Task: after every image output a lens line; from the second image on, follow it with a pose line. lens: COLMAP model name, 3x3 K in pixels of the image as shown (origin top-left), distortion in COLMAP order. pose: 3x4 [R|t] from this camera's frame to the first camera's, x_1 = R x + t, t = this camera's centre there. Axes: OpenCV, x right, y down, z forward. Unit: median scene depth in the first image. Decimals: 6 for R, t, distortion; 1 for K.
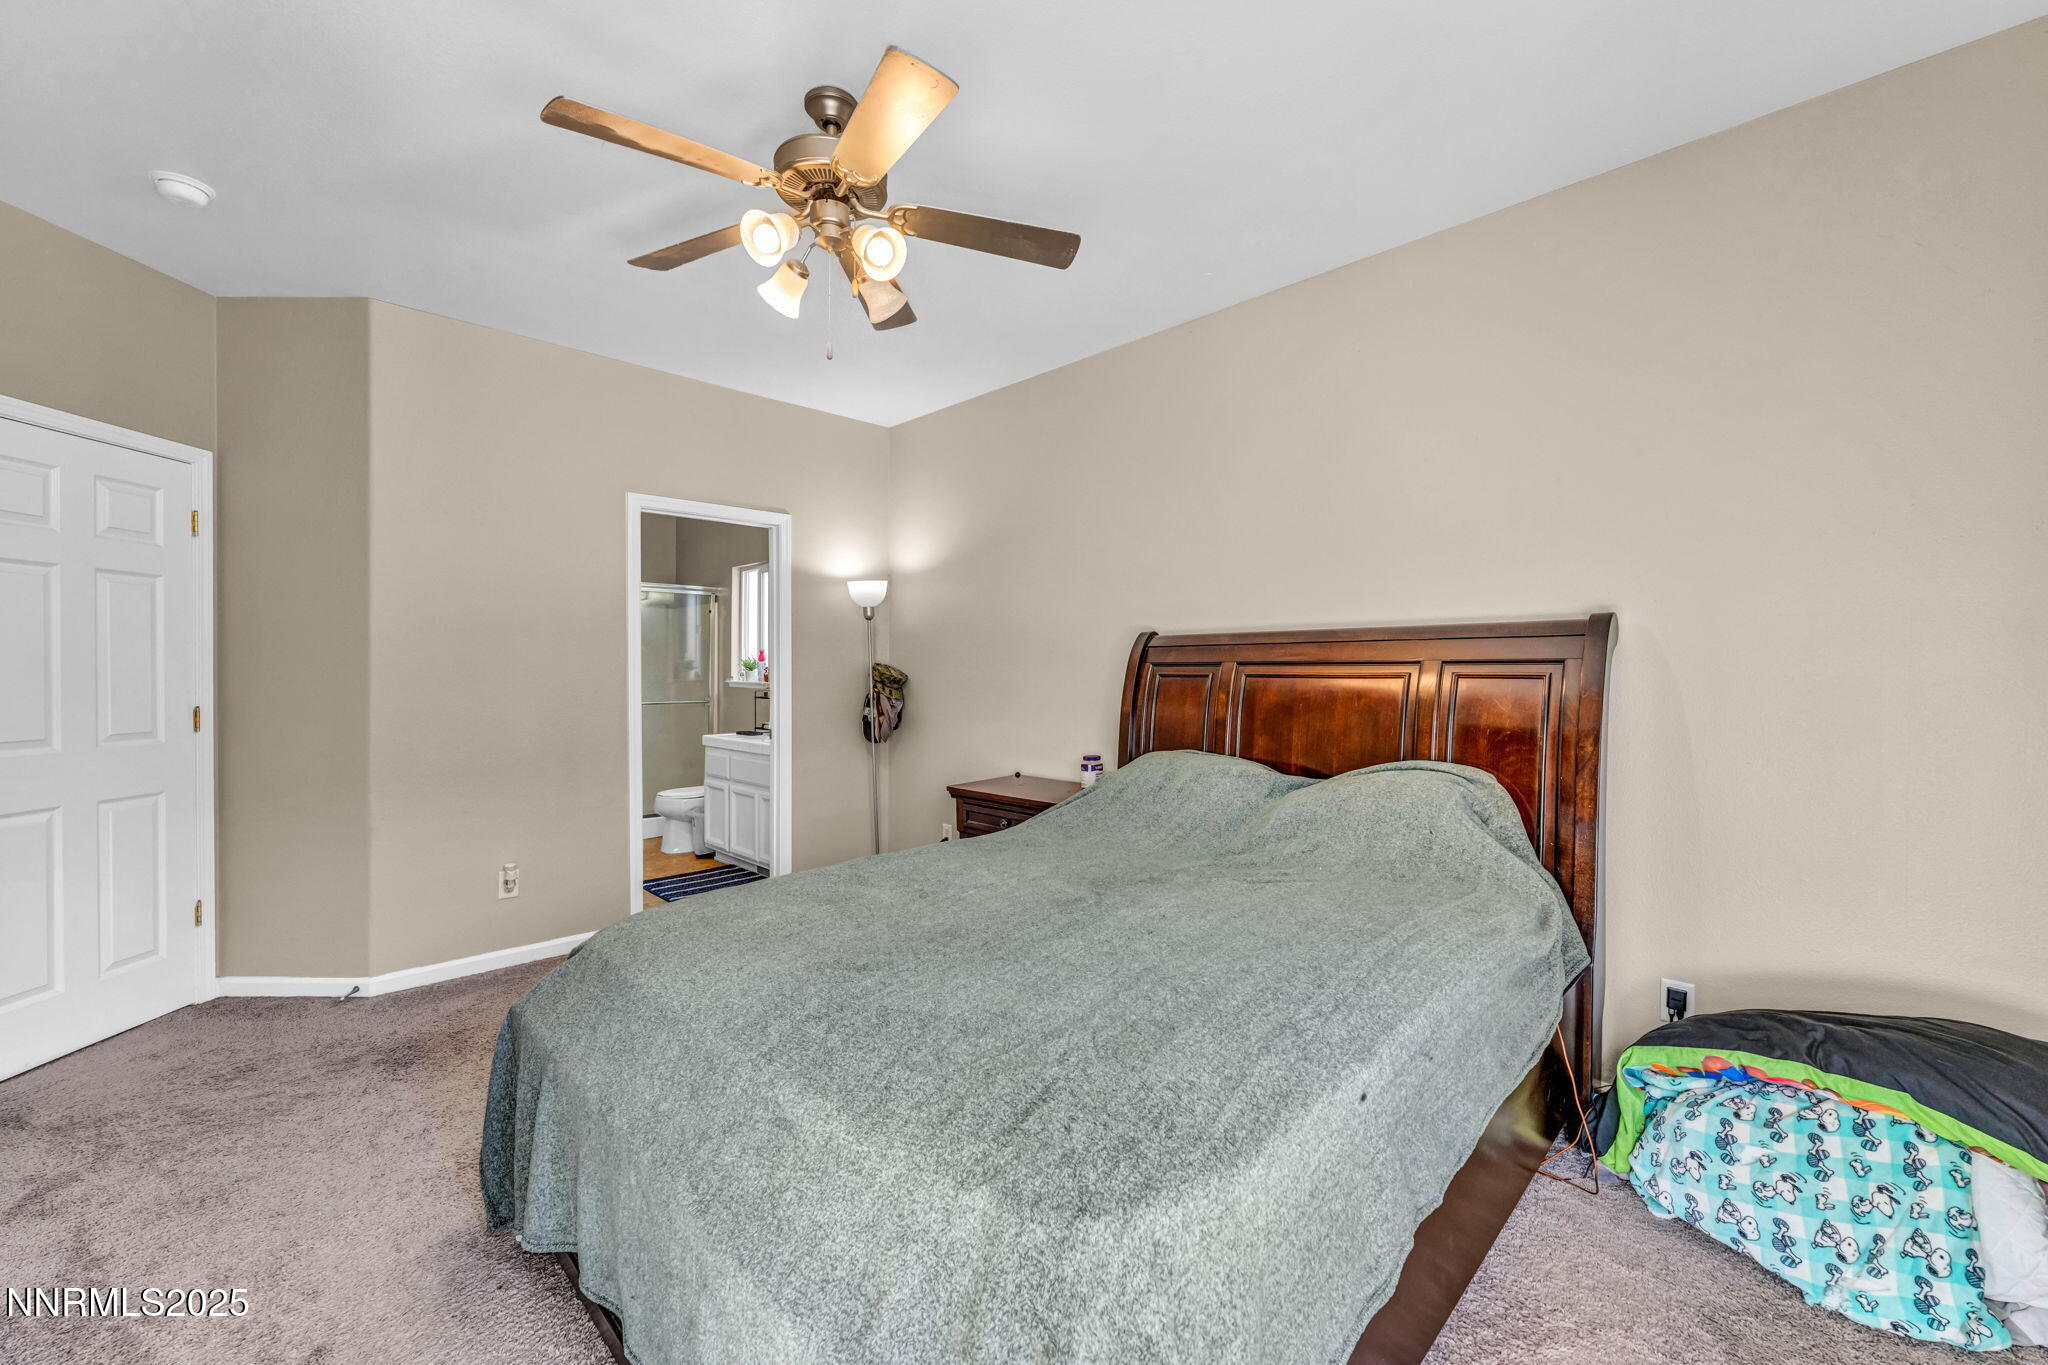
lens RADIAL K [[862.7, 0, 1010.4], [0, 862.7, 667.1], [0, 0, 1]] dist [-0.000928, 0.000120]
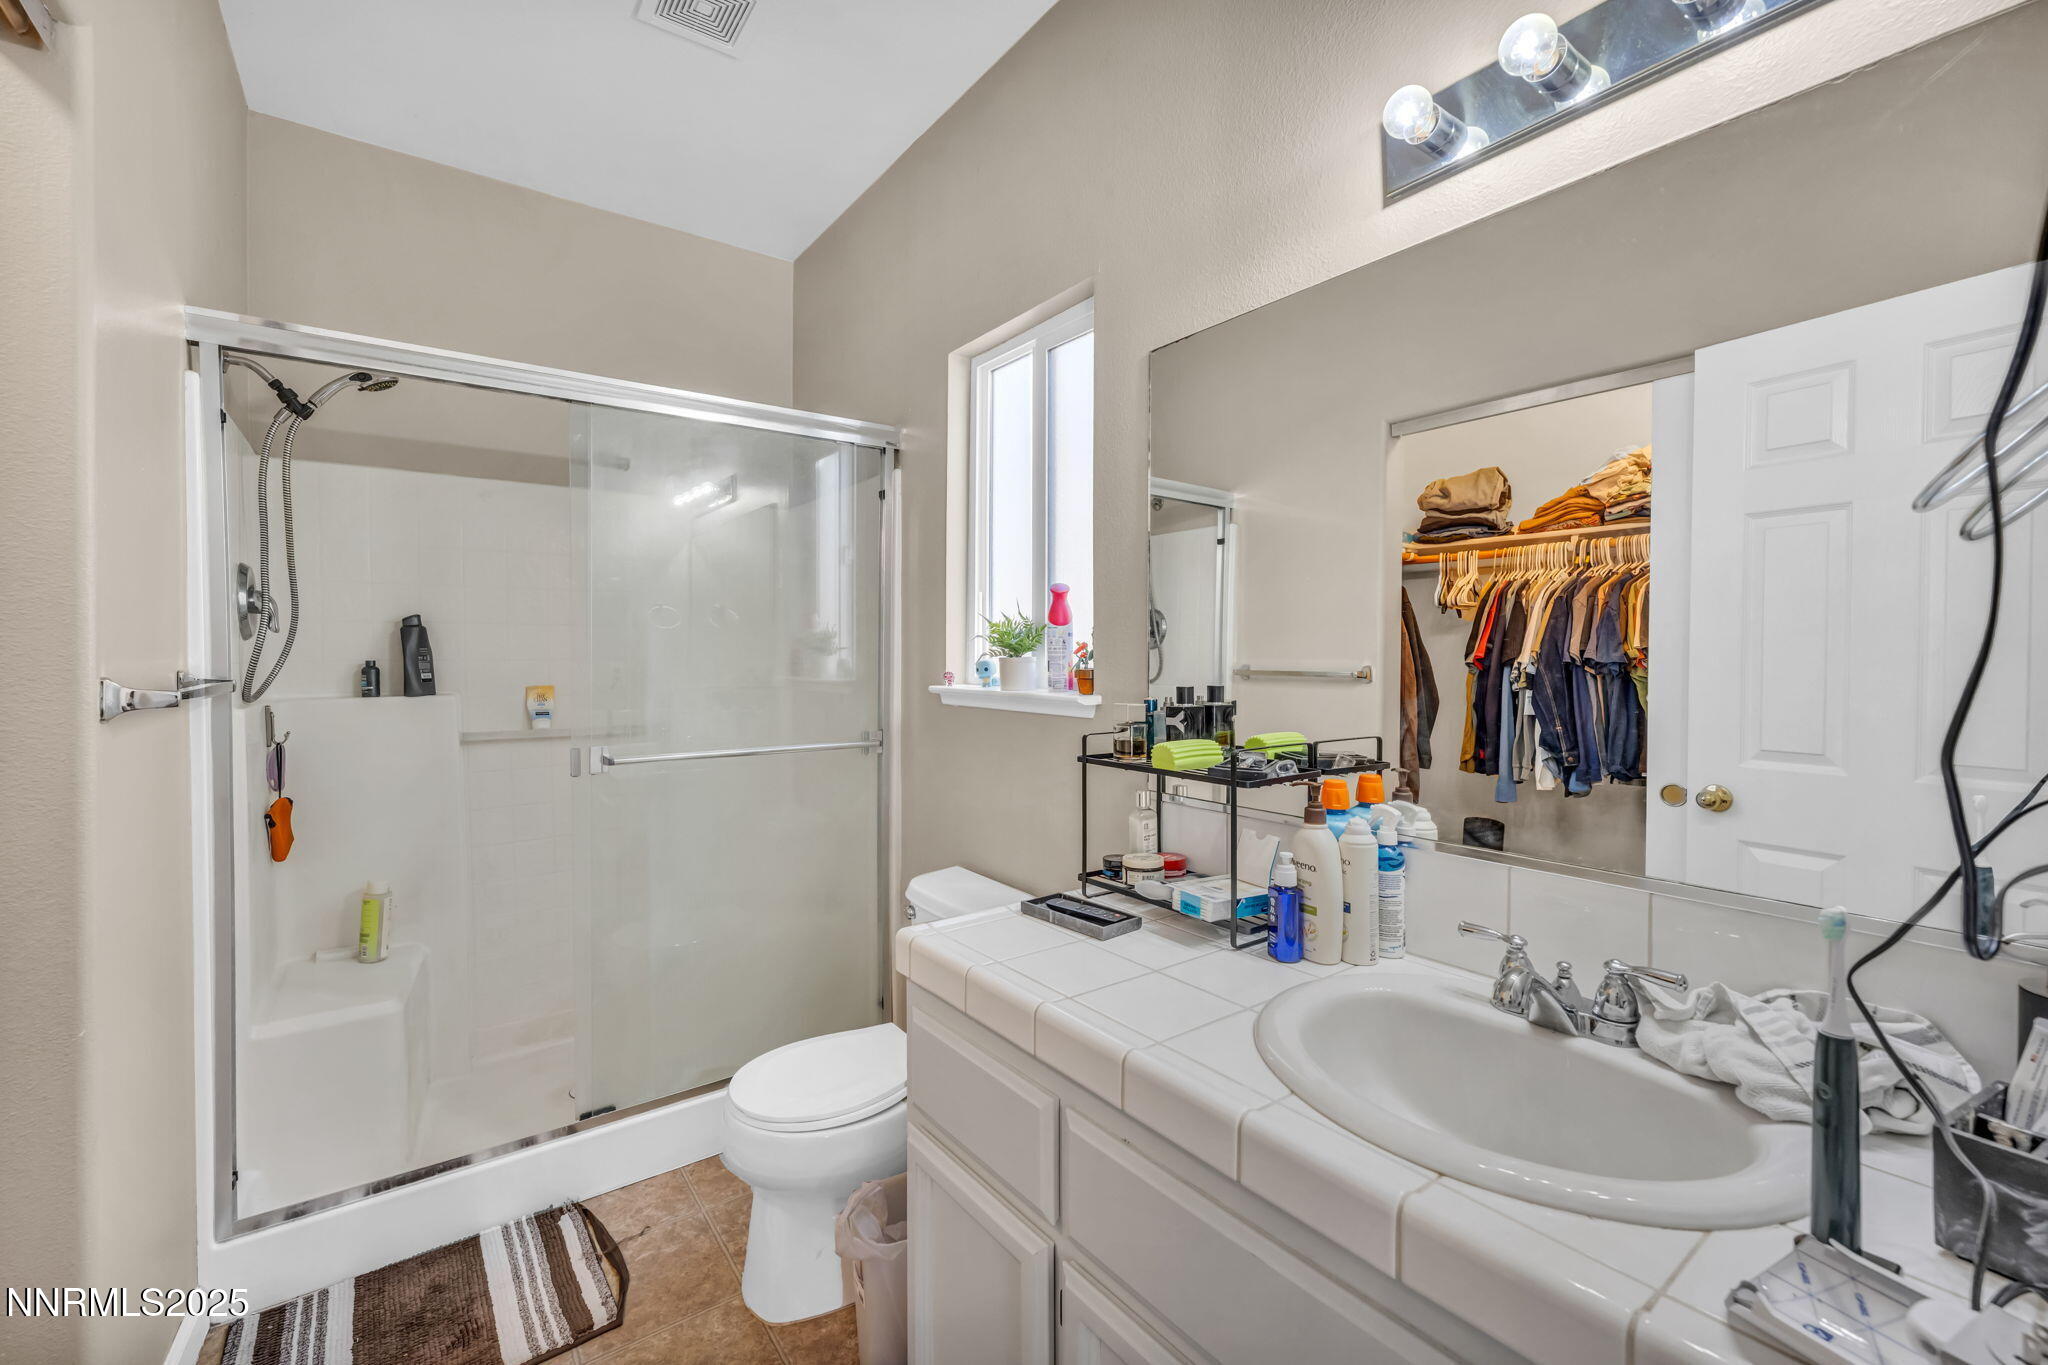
lens RADIAL K [[843.2, 0, 1016.6], [0, 843.2, 660.4], [0, 0, 1]] dist [-0.001424, 0.000026]
pose [[0.992708, 0.003622, -0.120487, -0.255144], [-0.002811, 0.999972, 0.006903, 0.003122], [0.120509, -0.006514, 0.992691, 0.671986]]
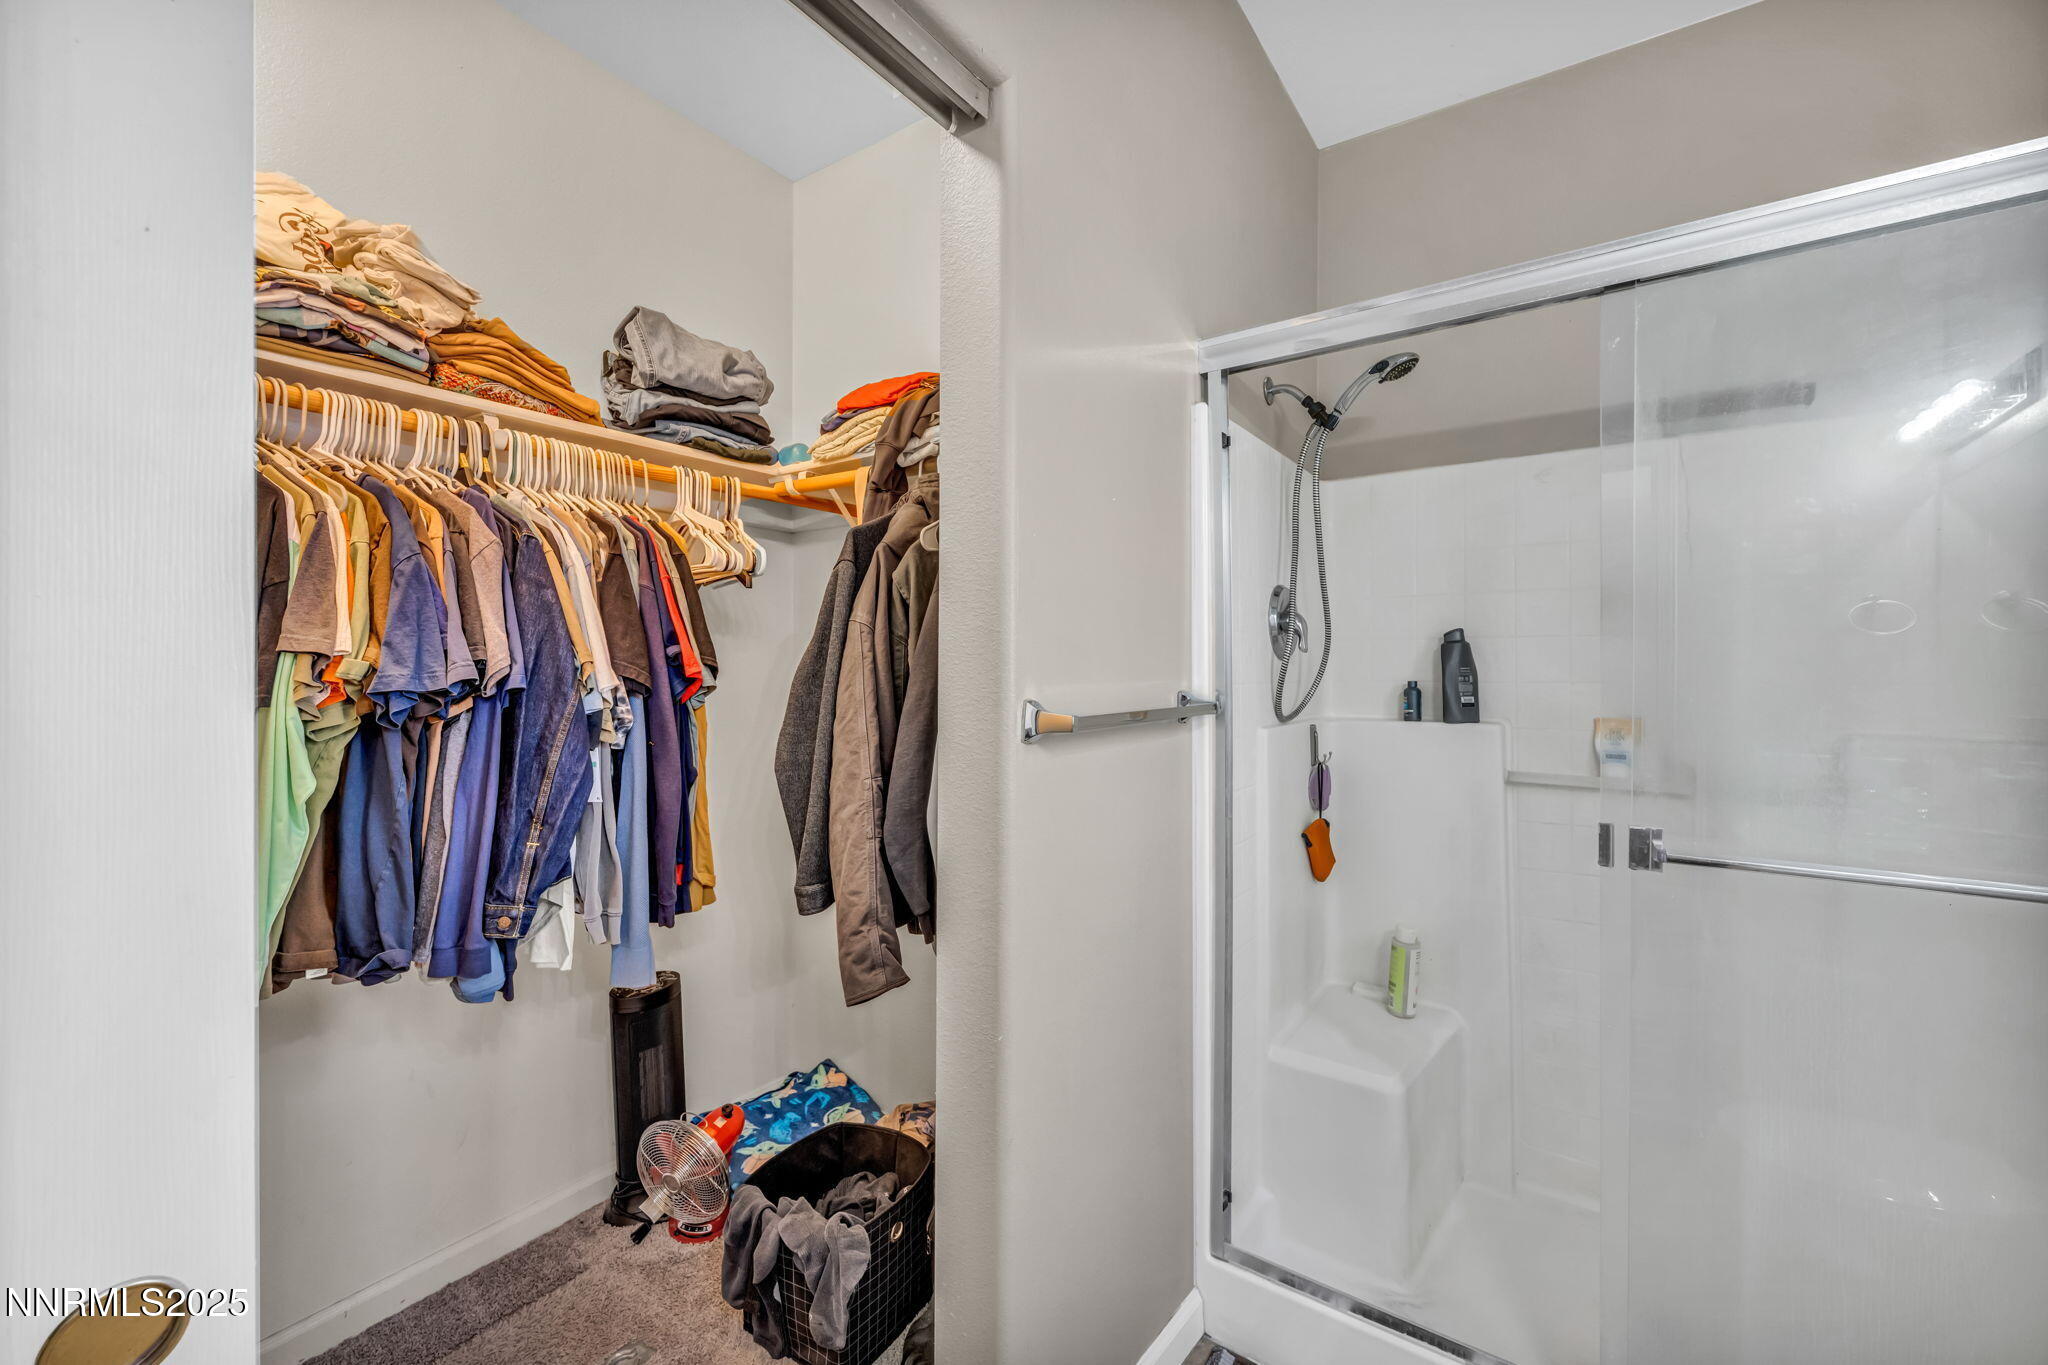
lens RADIAL K [[830.8, 0, 1022.2], [0, 830.8, 673.8], [0, 0, 1]] dist [-0.001366, 0.000253]
pose [[0.209217, 0.009817, -0.977820, -0.269740], [-0.002244, 0.999952, 0.009559, 0.002096], [0.977867, 0.000194, 0.209229, 0.719794]]
